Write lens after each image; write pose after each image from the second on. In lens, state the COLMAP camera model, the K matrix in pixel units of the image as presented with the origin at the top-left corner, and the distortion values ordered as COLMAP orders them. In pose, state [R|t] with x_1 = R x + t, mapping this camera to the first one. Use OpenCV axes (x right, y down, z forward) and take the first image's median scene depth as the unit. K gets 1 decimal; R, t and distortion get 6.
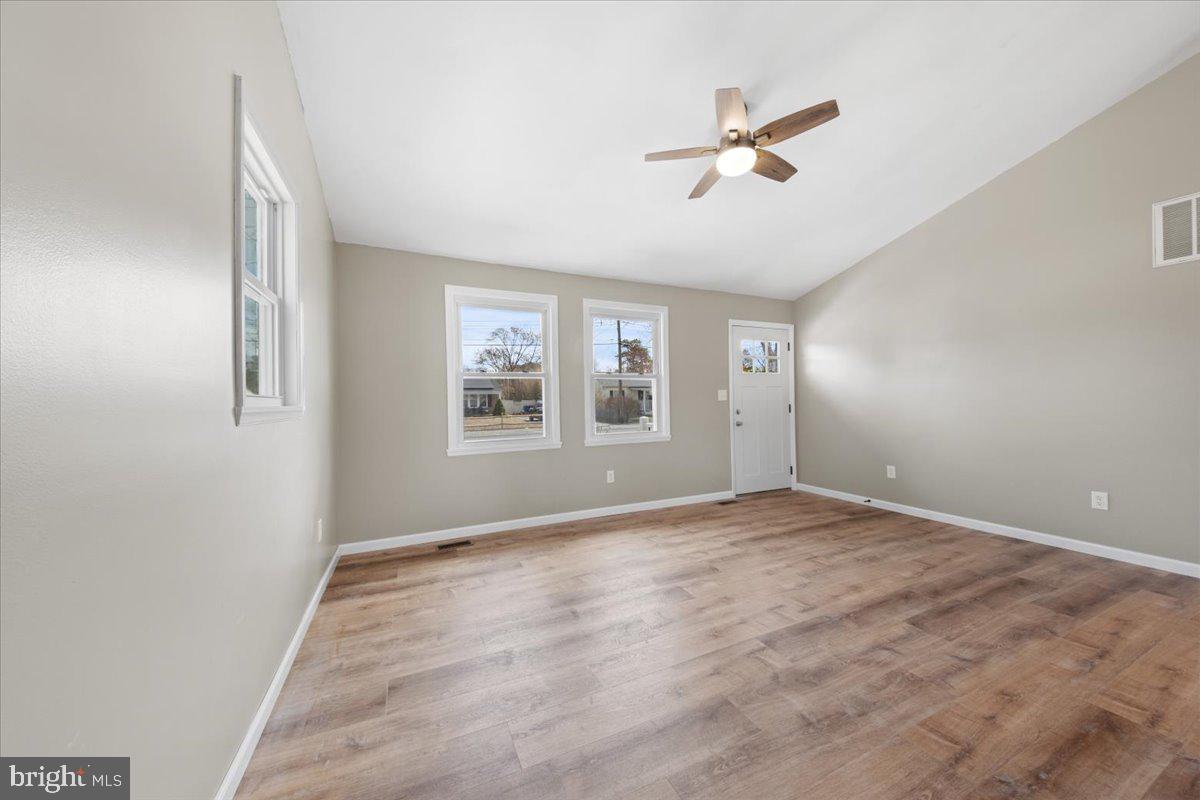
lens RADIAL K [[420.2, 0, 606.1], [0, 420.2, 405.7], [0, 0, 1]] dist [0.015166, -0.009977]
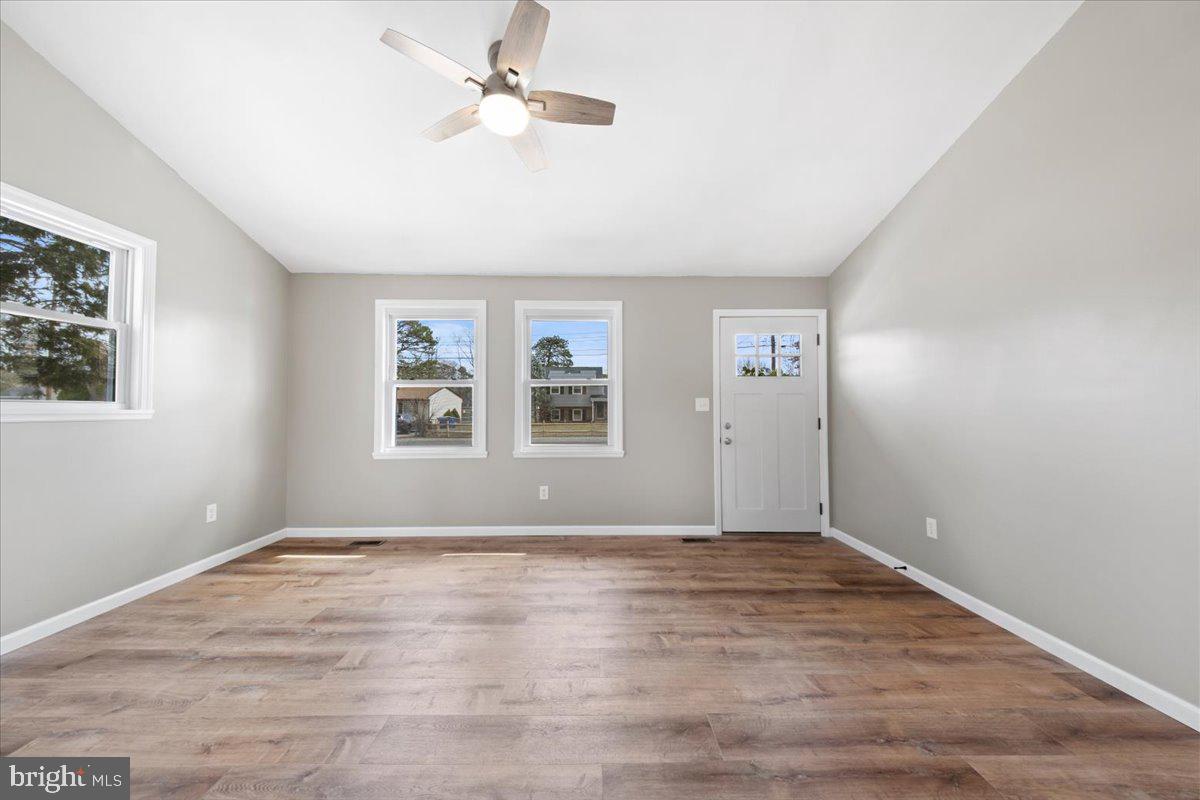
lens RADIAL K [[422.4, 0, 596.5], [0, 422.4, 405.4], [0, 0, 1]] dist [-0.000699, -0.000410]
pose [[0.907447, 0.011041, -0.420021, 0.553942], [-0.018591, 0.999731, -0.013887, -0.011061], [0.419755, 0.020410, 0.907408, 0.239841]]
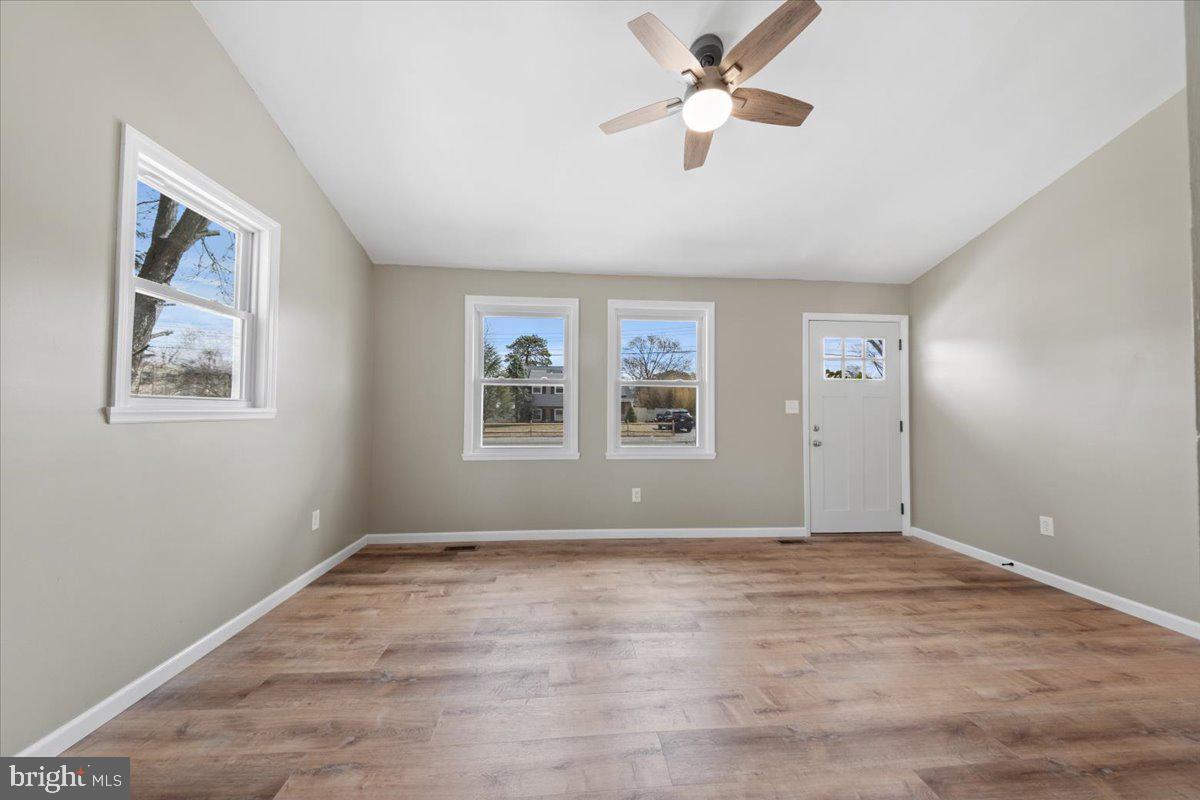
lens RADIAL K [[425.3, 0, 599.2], [0, 425.3, 404.8], [0, 0, 1]] dist [-0.003566, -0.000149]
pose [[0.936433, 0.018109, -0.350378, 0.276239], [-0.026025, 0.999501, -0.017898, -0.006214], [0.349879, 0.025879, 0.936437, 0.135563]]
